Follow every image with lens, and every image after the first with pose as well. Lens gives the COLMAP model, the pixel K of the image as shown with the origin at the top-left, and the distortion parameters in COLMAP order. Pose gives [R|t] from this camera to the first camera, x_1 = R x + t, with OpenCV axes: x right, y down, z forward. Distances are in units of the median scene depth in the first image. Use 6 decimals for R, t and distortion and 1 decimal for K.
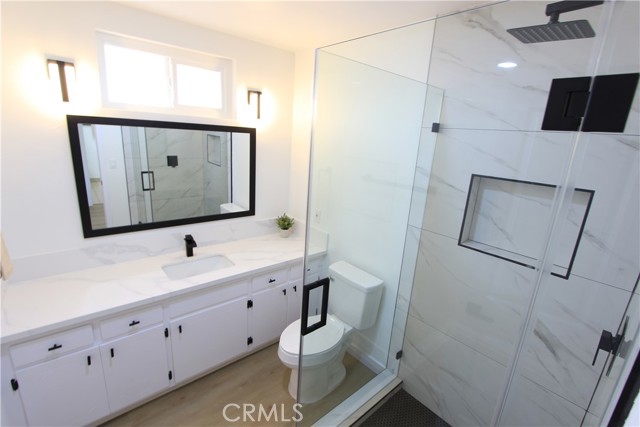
lens RADIAL K [[293.3, 0, 323.9], [0, 293.3, 216.7], [0, 0, 1]] dist [-0.017133, 0.000299]
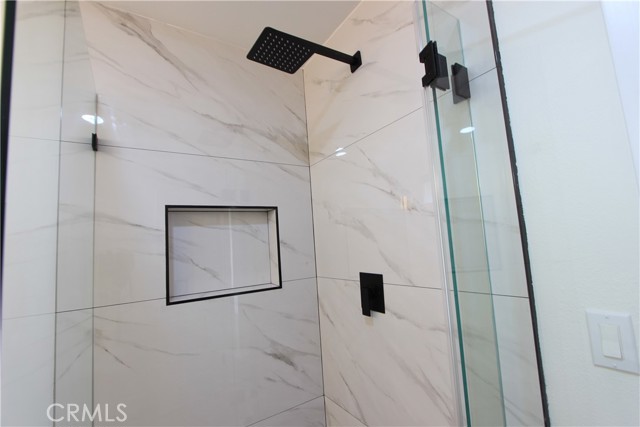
lens RADIAL K [[293.3, 0, 320.1], [0, 293.3, 213.3], [0, 0, 1]] dist [-0.017133, 0.000299]
pose [[0.137973, 0.023611, 0.990155, -0.171108], [0.330377, 0.941361, -0.068484, 0.052035], [-0.933710, 0.336573, 0.122082, 0.445497]]
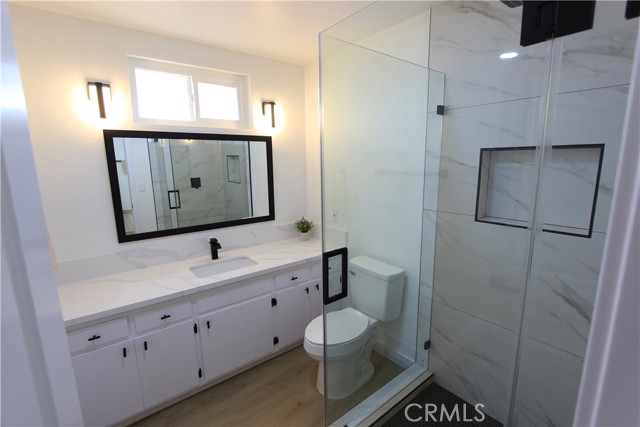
lens RADIAL K [[293.3, 0, 323.8], [0, 293.3, 216.5], [0, 0, 1]] dist [-0.017133, 0.000299]
pose [[0.995466, -0.070187, -0.064201, 0.007671], [0.064698, 0.994371, -0.083909, 0.118200], [0.069729, 0.079375, 0.994403, -0.029721]]
